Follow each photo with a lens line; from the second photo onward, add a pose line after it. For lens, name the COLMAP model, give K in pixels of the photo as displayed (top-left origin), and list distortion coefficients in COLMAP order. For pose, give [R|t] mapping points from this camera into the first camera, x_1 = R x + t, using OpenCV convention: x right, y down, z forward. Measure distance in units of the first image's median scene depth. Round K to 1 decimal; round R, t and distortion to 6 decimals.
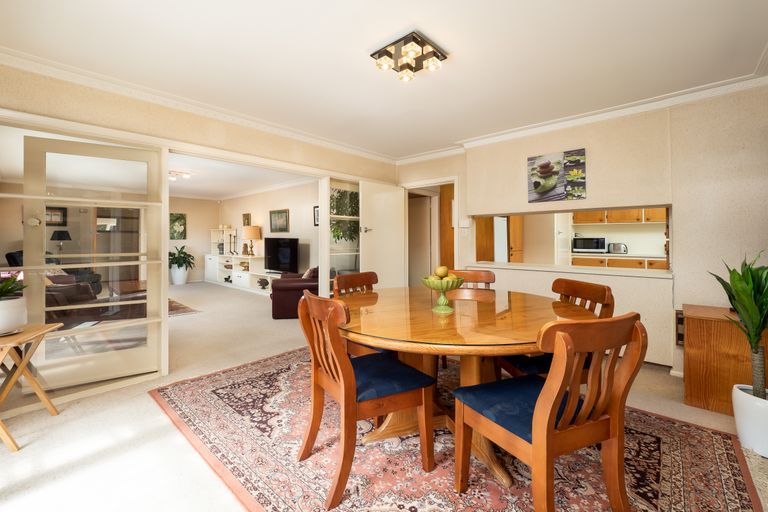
lens RADIAL K [[311.9, 0, 386.6], [0, 311.9, 238.6], [0, 0, 1]] dist [0.001184, 0.000010]
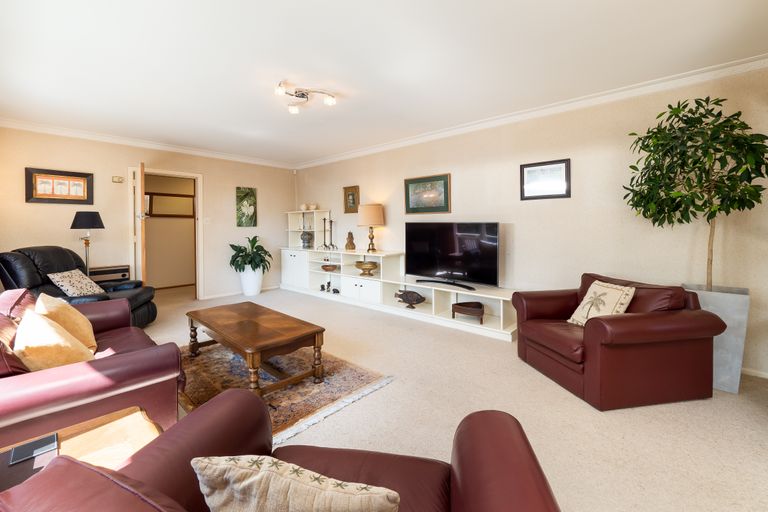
lens RADIAL K [[324.4, 0, 382.2], [0, 324.4, 228.2], [0, 0, 1]] dist [-0.010277, 0.000034]
pose [[0.999685, -0.005331, -0.024540, -0.367118], [0.005460, 0.999972, 0.005187, 0.004374], [0.024512, -0.005319, 0.999685, 0.319817]]
